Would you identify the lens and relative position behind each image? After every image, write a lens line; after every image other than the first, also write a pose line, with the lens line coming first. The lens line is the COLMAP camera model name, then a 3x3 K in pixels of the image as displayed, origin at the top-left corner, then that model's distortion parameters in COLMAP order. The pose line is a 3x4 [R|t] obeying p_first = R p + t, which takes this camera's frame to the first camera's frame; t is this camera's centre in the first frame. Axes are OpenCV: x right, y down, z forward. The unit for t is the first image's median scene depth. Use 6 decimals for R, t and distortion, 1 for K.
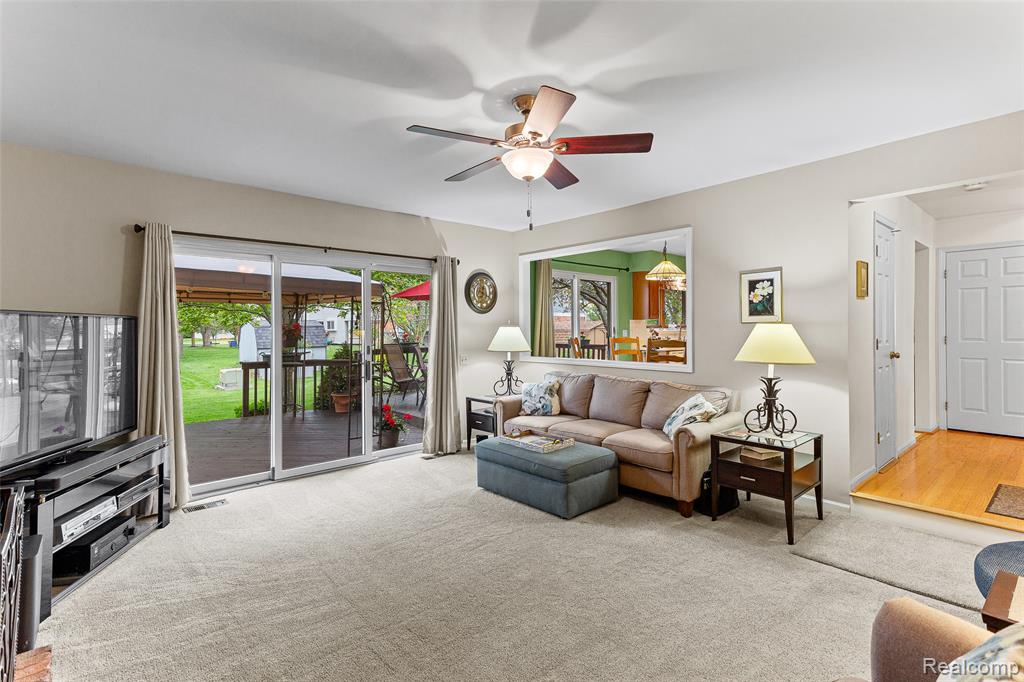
lens RADIAL K [[483.4, 0, 511.3], [0, 483.4, 337.2], [0, 0, 1]] dist [0.000963, 0.000449]
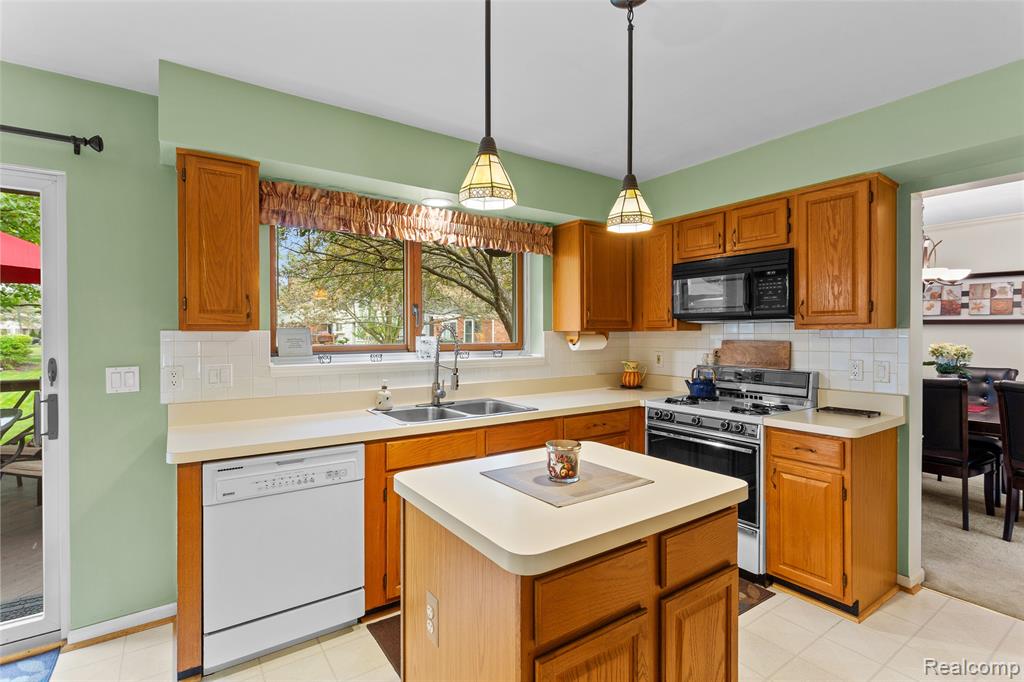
lens RADIAL K [[483.4, 0, 511.3], [0, 483.4, 337.2], [0, 0, 1]] dist [0.000963, 0.000449]
pose [[0.989950, 0.008784, -0.141143, 0.870933], [-0.009279, 0.999953, -0.002849, -0.062282], [0.141111, 0.004130, 0.989985, 1.388879]]
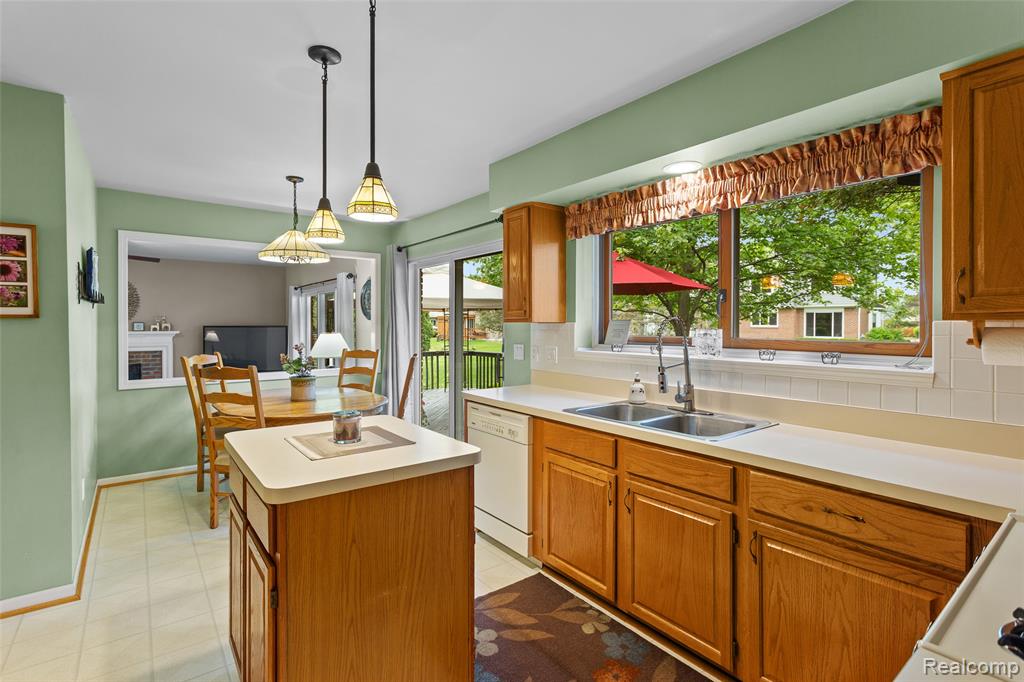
lens RADIAL K [[487.7, 0, 510.4], [0, 487.7, 327.8], [0, 0, 1]] dist [0.004110, 0.000571]
pose [[-0.096611, 0.015537, -0.995201, 1.257225], [-0.011844, 0.999789, 0.016758, -0.072209], [0.995252, 0.013406, -0.096407, 1.898169]]
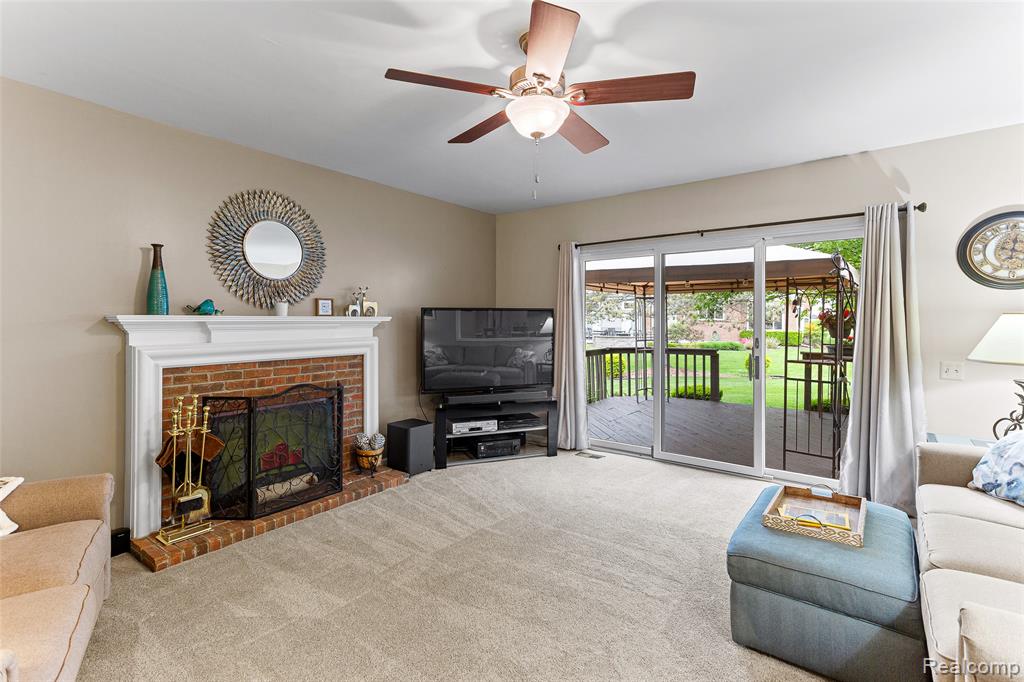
lens RADIAL K [[483.4, 0, 511.3], [0, 483.4, 337.2], [0, 0, 1]] dist [0.000963, 0.000449]
pose [[0.166233, 0.042493, -0.985170, 0.510769], [-0.013688, 0.999074, 0.040783, -0.014225], [0.985991, 0.006706, 0.166661, 0.501589]]
